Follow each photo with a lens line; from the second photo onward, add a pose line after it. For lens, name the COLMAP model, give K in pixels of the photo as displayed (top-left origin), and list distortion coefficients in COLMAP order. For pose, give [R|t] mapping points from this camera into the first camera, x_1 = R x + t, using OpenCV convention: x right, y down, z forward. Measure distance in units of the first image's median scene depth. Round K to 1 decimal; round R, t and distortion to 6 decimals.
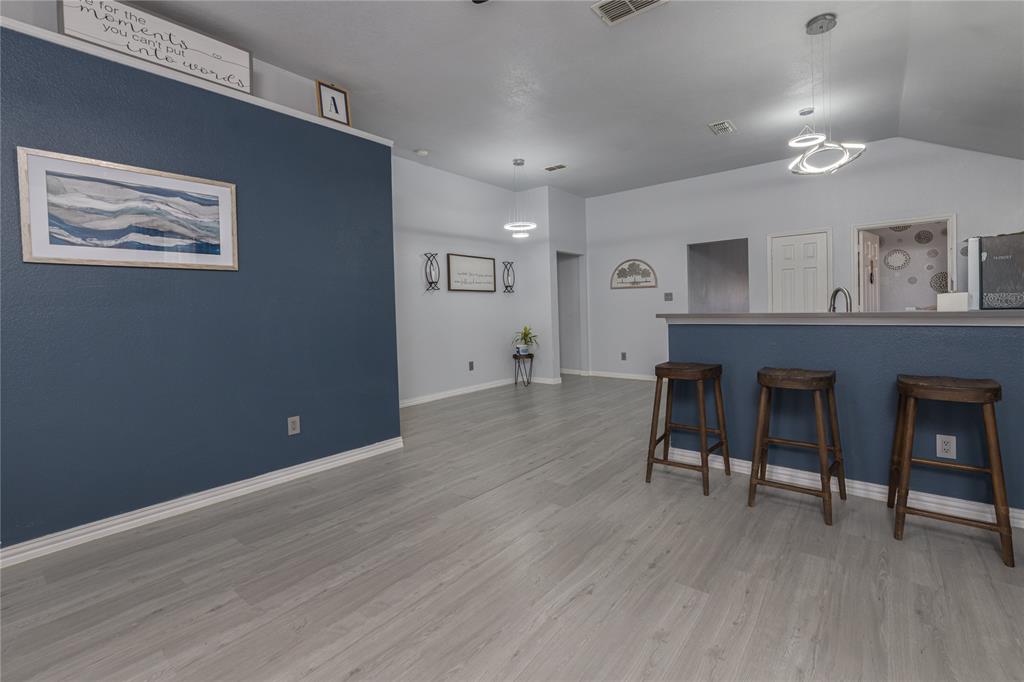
lens RADIAL K [[451.1, 0, 526.1], [0, 451.1, 316.8], [0, 0, 1]] dist [0.001124, 0.000163]
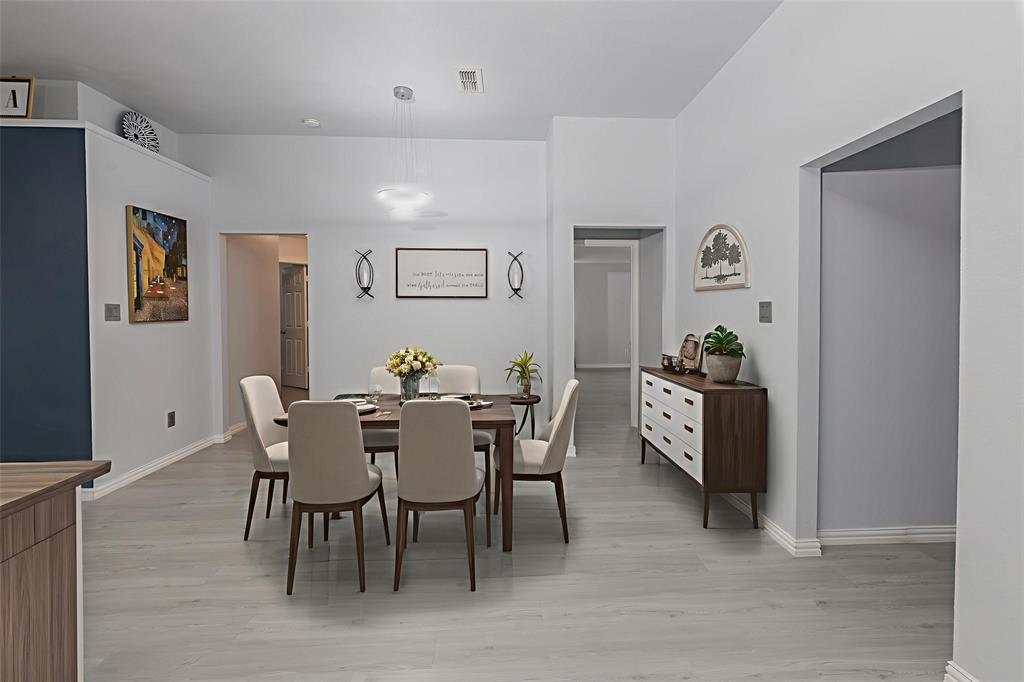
lens RADIAL K [[451.1, 0, 526.1], [0, 451.1, 316.8], [0, 0, 1]] dist [0.001124, 0.000163]
pose [[0.666471, 0.034833, -0.744717, 1.163326], [-0.026152, 0.999385, 0.023341, -0.109220], [0.745072, 0.003920, 0.666972, 1.455033]]
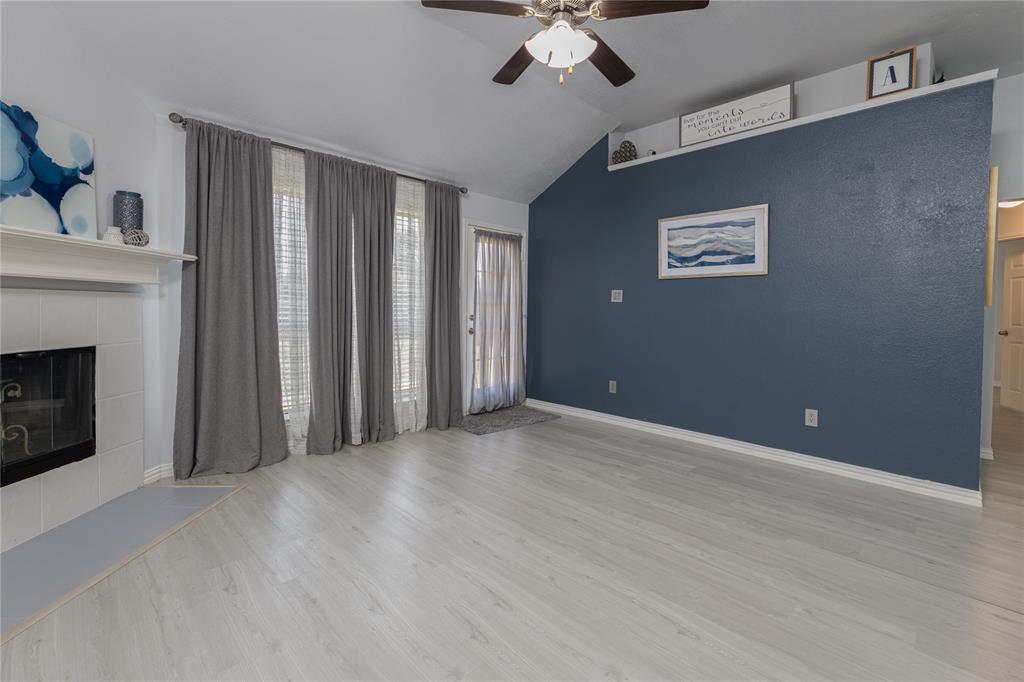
lens RADIAL K [[451.1, 0, 526.1], [0, 451.1, 316.8], [0, 0, 1]] dist [0.001124, 0.000163]
pose [[-0.102810, 0.043031, -0.993770, 0.674312], [-0.028792, 0.998516, 0.046215, -0.026780], [0.994284, 0.033364, -0.101419, 0.501595]]
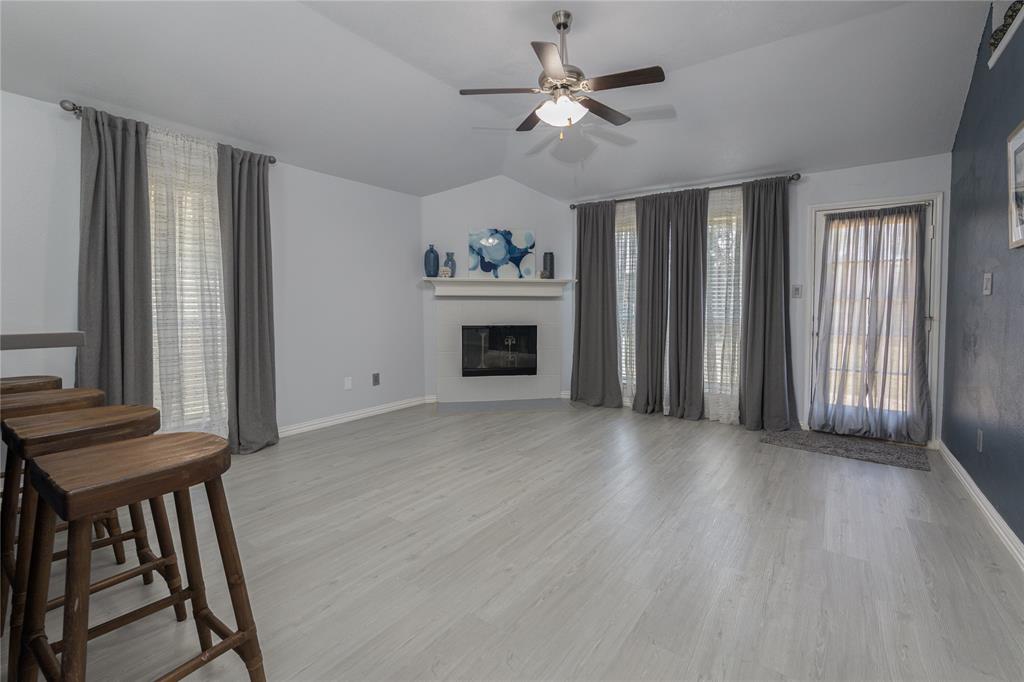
lens RADIAL K [[451.1, 0, 526.1], [0, 451.1, 316.8], [0, 0, 1]] dist [0.001124, 0.000163]
pose [[-0.997866, 0.022330, -0.061355, 0.037011], [0.019708, 0.998880, 0.043019, -0.025748], [0.062247, 0.041718, -0.997188, 1.530062]]
